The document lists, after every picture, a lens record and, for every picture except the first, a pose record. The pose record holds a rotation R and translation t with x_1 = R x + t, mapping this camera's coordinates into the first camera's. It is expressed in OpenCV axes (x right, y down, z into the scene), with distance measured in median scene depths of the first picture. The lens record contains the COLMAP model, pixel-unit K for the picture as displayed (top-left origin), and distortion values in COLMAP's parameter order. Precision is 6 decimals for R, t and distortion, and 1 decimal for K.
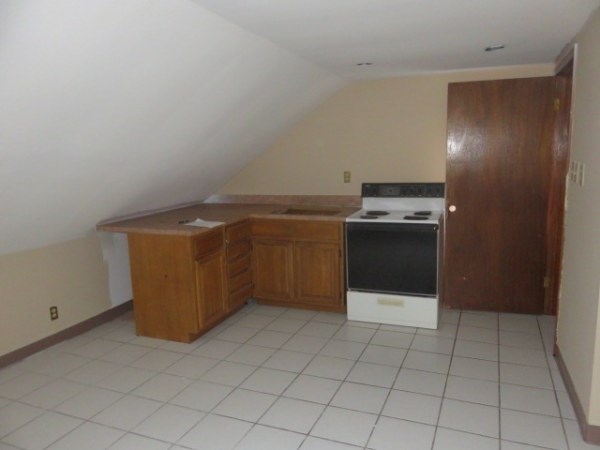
lens RADIAL K [[448.6, 0, 300.5], [0, 448.6, 224.2], [0, 0, 1]] dist [0.000268, -0.010332]
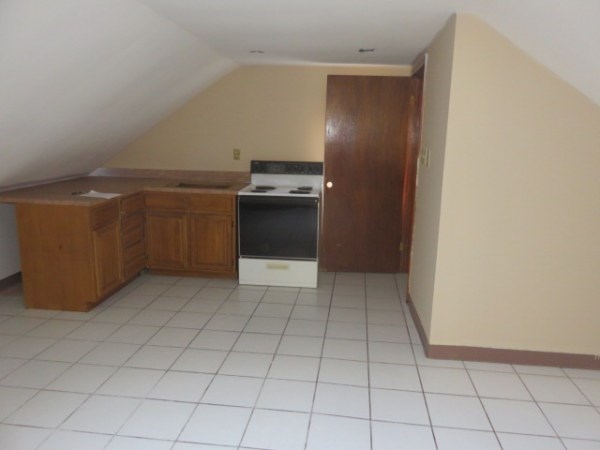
lens RADIAL K [[448.6, 0, 299.7], [0, 448.6, 225.1], [0, 0, 1]] dist [0.000268, -0.010332]
pose [[0.961255, -0.007207, 0.275565, -0.059335], [-0.005624, 0.998937, 0.045744, 0.017801], [-0.275602, -0.045522, 0.960193, -0.102213]]
